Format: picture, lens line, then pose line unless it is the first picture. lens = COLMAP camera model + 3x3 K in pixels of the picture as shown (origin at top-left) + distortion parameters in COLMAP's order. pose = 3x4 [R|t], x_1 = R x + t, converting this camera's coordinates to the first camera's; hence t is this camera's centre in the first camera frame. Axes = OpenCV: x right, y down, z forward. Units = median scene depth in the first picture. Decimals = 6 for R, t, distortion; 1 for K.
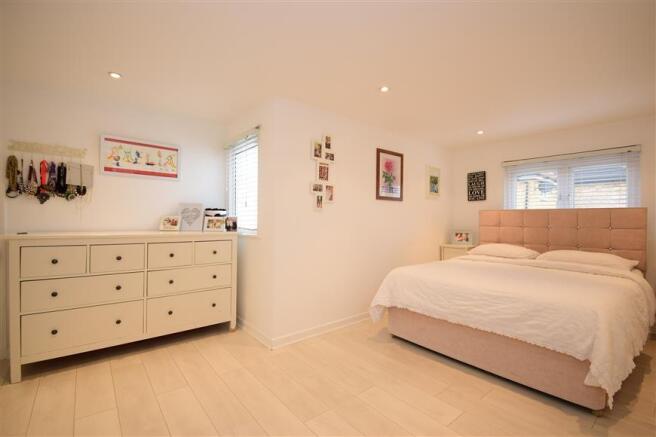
lens RADIAL K [[304.4, 0, 334.5], [0, 304.4, 219.0], [0, 0, 1]] dist [0.015781, 0.000294]
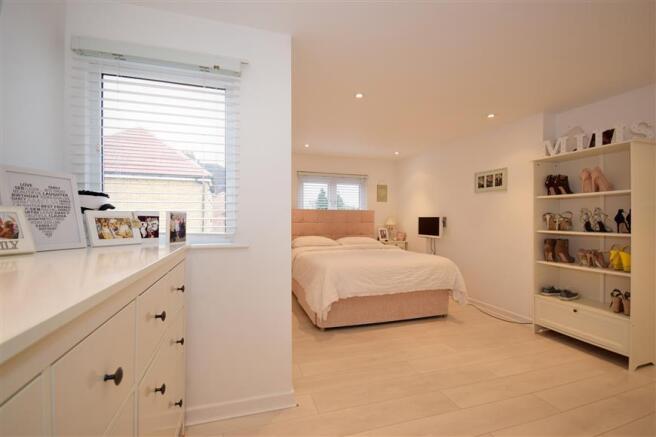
lens RADIAL K [[285.3, 0, 331.6], [0, 285.3, 219.6], [0, 0, 1]] dist [-0.001637, -0.000254]
pose [[0.372351, -0.008893, 0.928049, -0.671512], [-0.005658, 0.999914, 0.011851, -0.002493], [-0.928075, -0.009664, 0.372269, 0.598170]]
